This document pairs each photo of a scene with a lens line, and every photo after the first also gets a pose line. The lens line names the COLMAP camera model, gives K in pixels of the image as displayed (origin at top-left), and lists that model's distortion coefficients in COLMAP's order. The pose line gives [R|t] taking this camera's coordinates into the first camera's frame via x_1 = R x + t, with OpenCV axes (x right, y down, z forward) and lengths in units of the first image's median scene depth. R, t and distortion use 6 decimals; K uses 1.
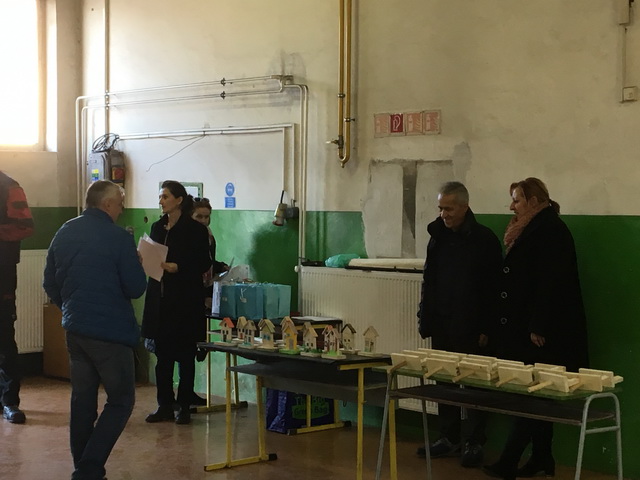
lens RADIAL K [[1379.2, 0, 346.3], [0, 1379.2, 248.3], [0, 0, 1]] dist [0.074351, 0.000000]
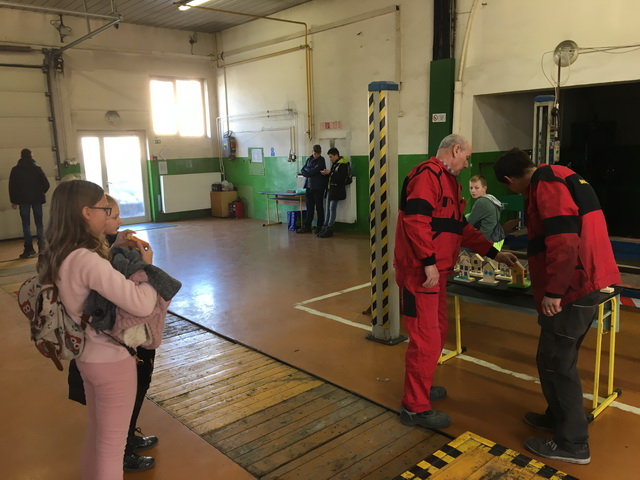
lens RADIAL K [[546.7, 0, 338.6], [0, 546.7, 239.1], [0, 0, 1]] dist [0.066314, -0.063185]
pose [[0.999113, -0.038574, 0.016919, 0.028506], [0.036052, 0.990847, 0.130087, -0.001645], [-0.021782, -0.129361, 0.991358, -0.171220]]
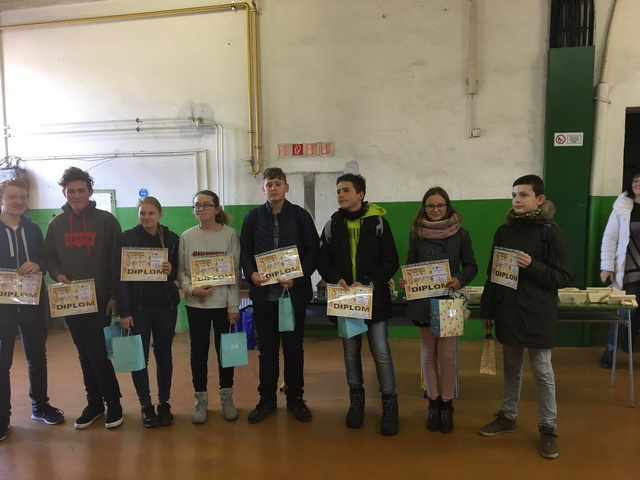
lens RADIAL K [[546.7, 0, 316.8], [0, 546.7, 240.6], [0, 0, 1]] dist [0.066314, -0.063185]
pose [[0.788530, -0.077040, 0.610152, -0.321309], [0.050020, 0.996870, 0.061226, -0.019608], [-0.612959, -0.017759, 0.789915, 0.430646]]
